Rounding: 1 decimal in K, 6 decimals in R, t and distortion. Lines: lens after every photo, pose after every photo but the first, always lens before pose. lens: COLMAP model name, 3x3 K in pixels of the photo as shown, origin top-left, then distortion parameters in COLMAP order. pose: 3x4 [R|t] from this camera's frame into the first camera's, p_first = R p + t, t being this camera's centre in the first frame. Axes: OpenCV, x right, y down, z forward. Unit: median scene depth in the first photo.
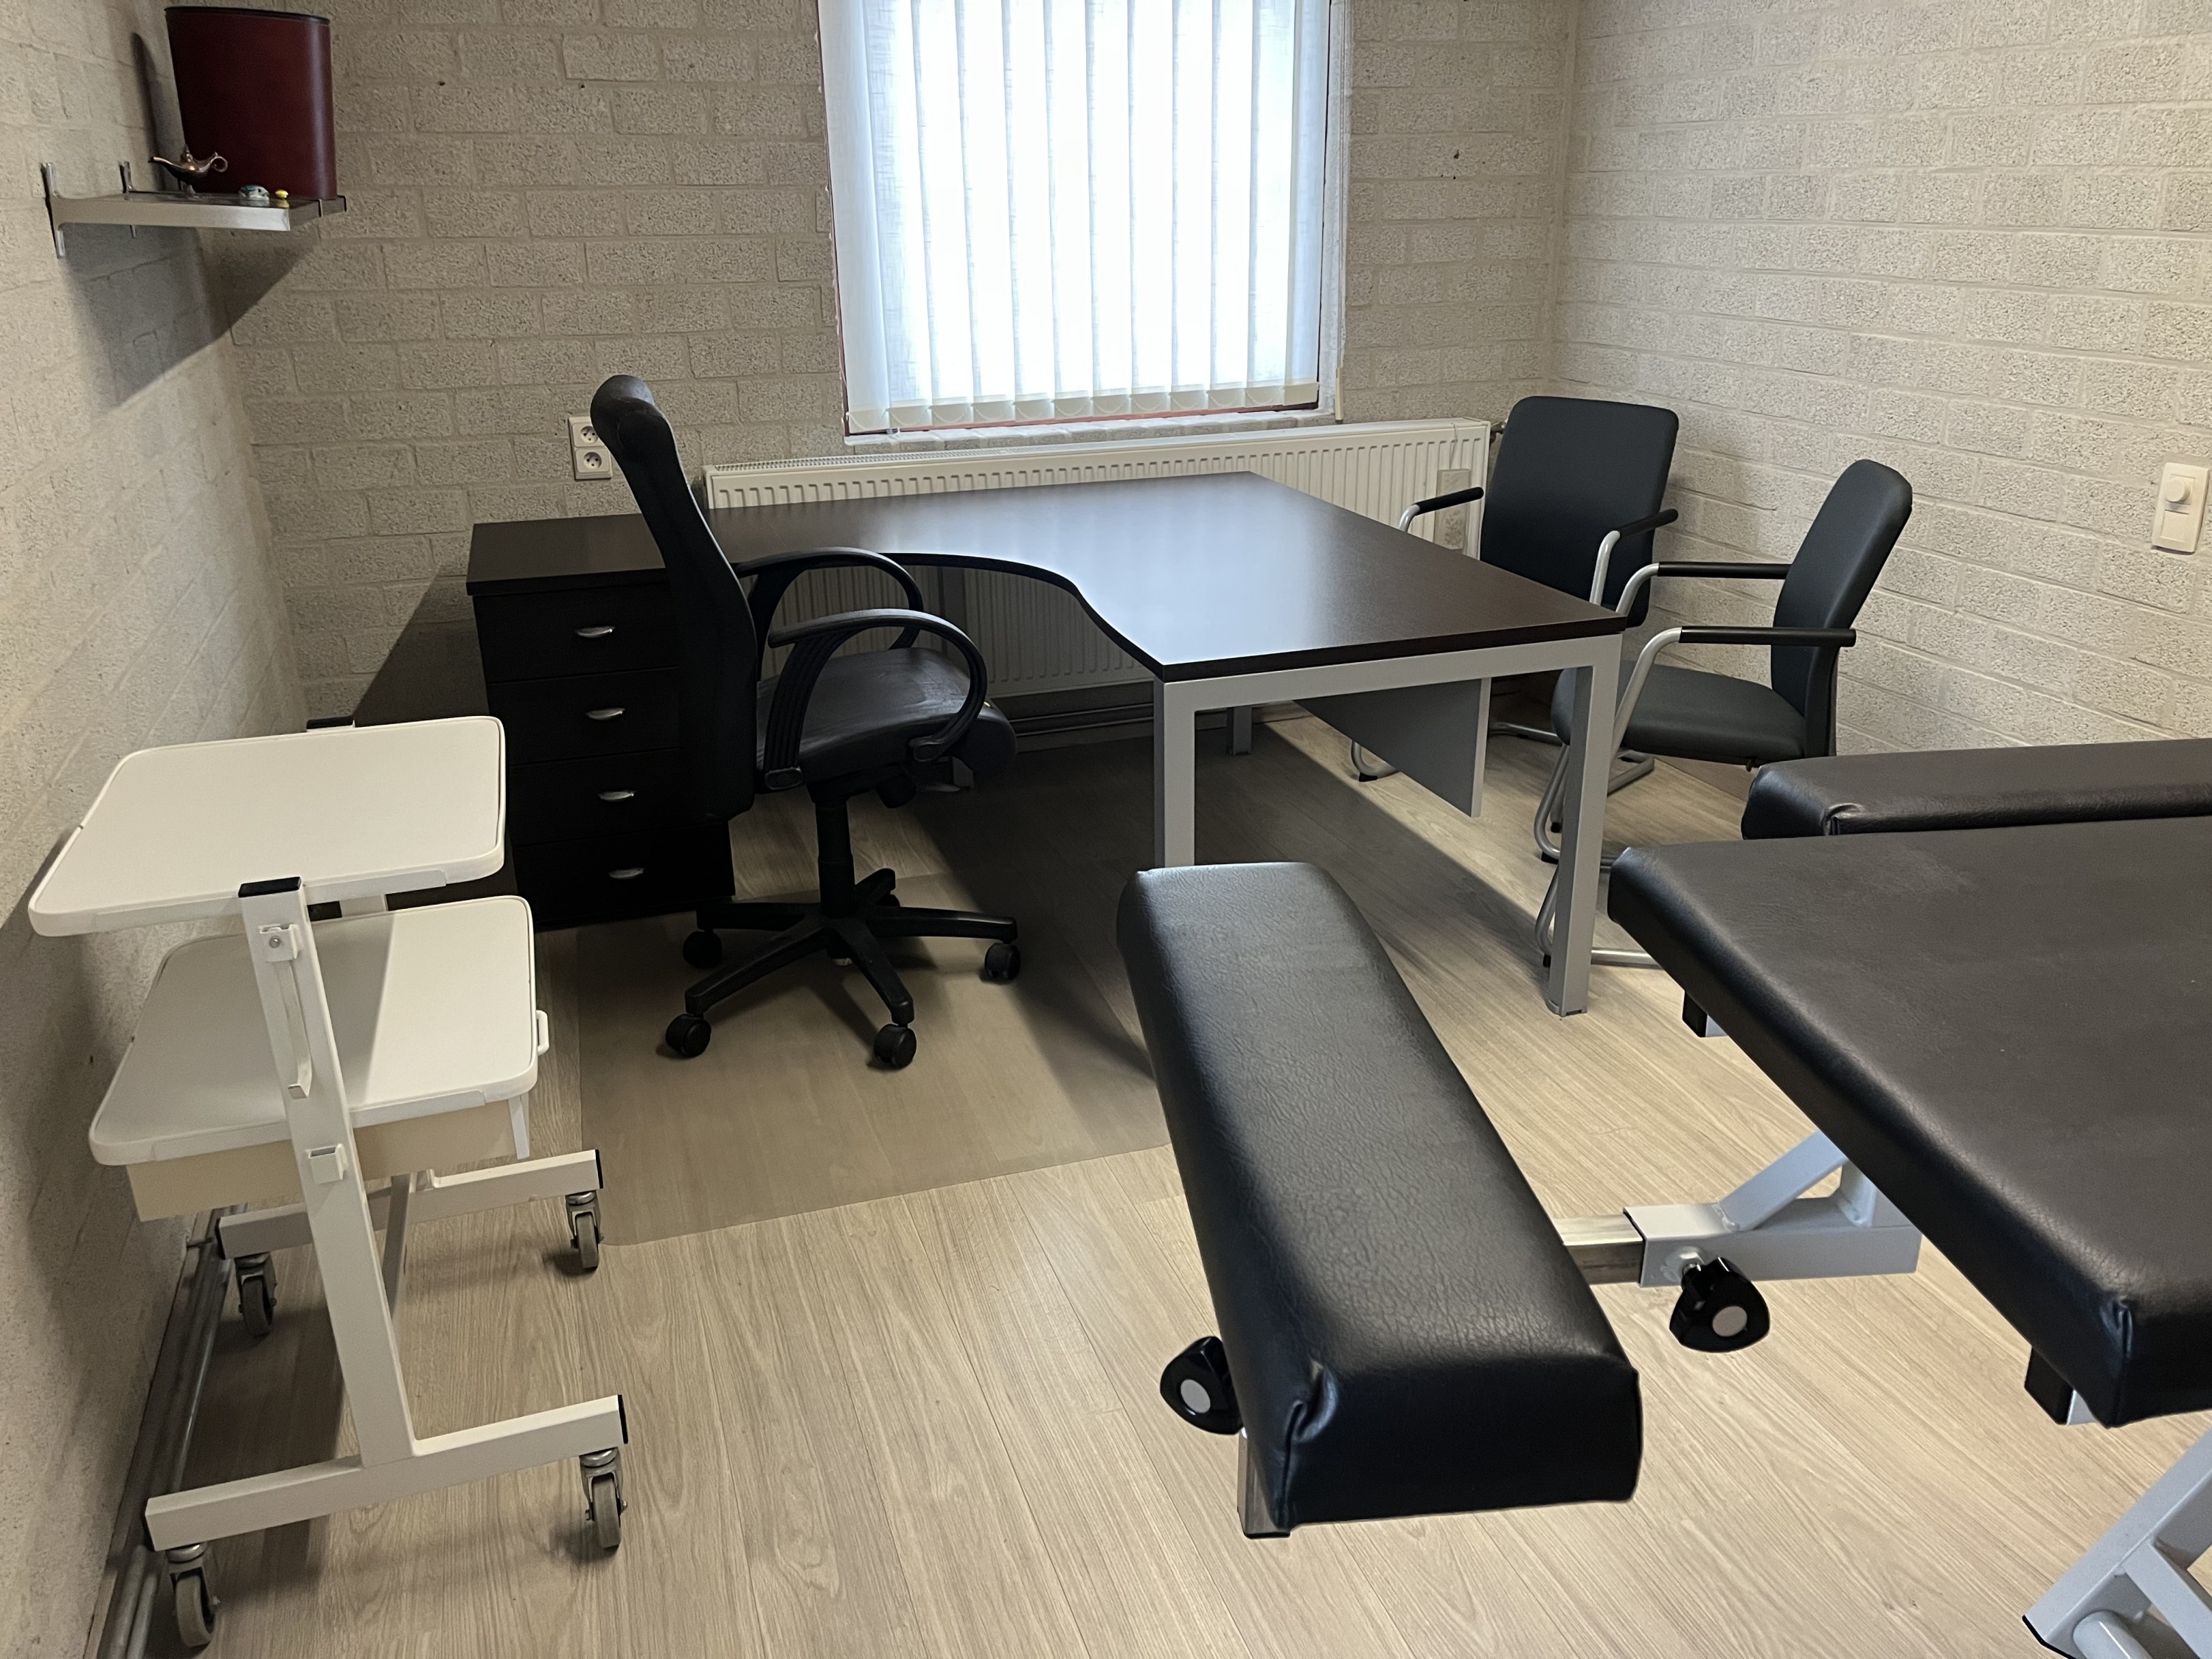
lens RADIAL K [[1686.5, 0, 1154.2], [0, 1686.5, 823.8], [0, 0, 1]] dist [0.082901, -0.134281]
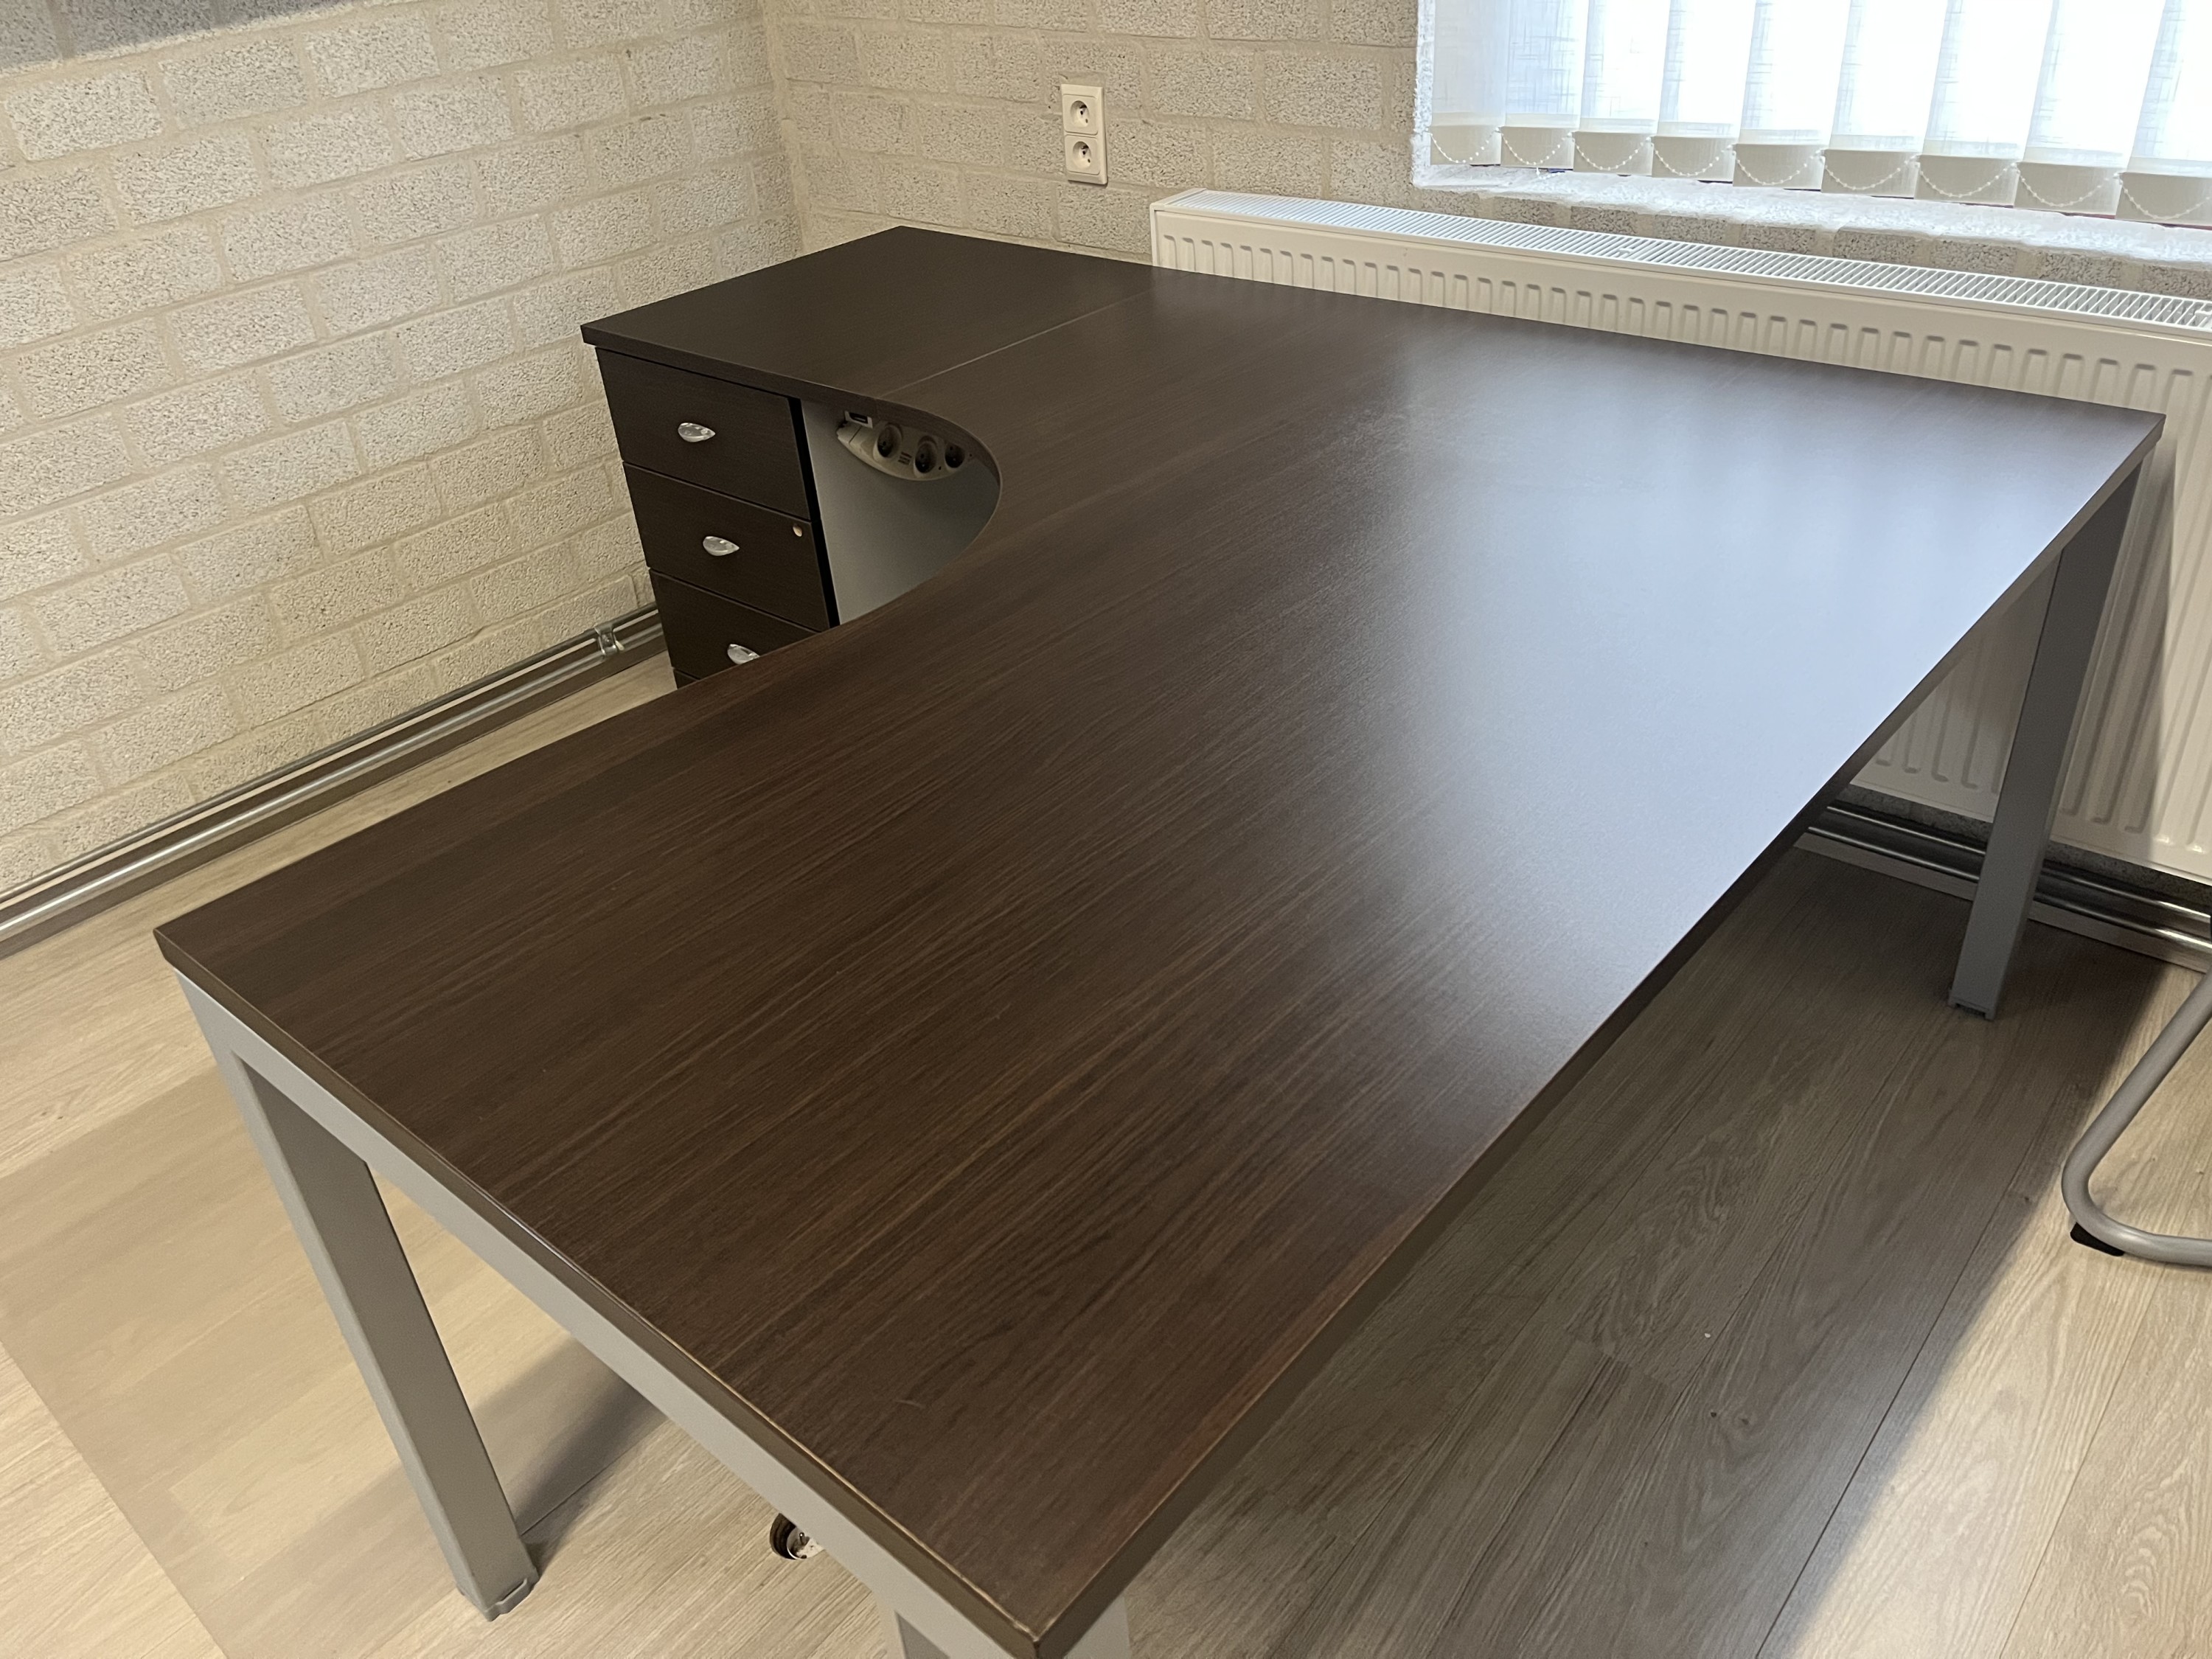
lens RADIAL K [[1686.5, 0, 1154.2], [0, 1686.5, 823.8], [0, 0, 1]] dist [0.082901, -0.134281]
pose [[0.492408, 0.448131, -0.746132, 0.297241], [-0.259176, 0.893870, 0.365820, -0.221424], [0.830880, 0.013247, 0.556293, 0.624070]]
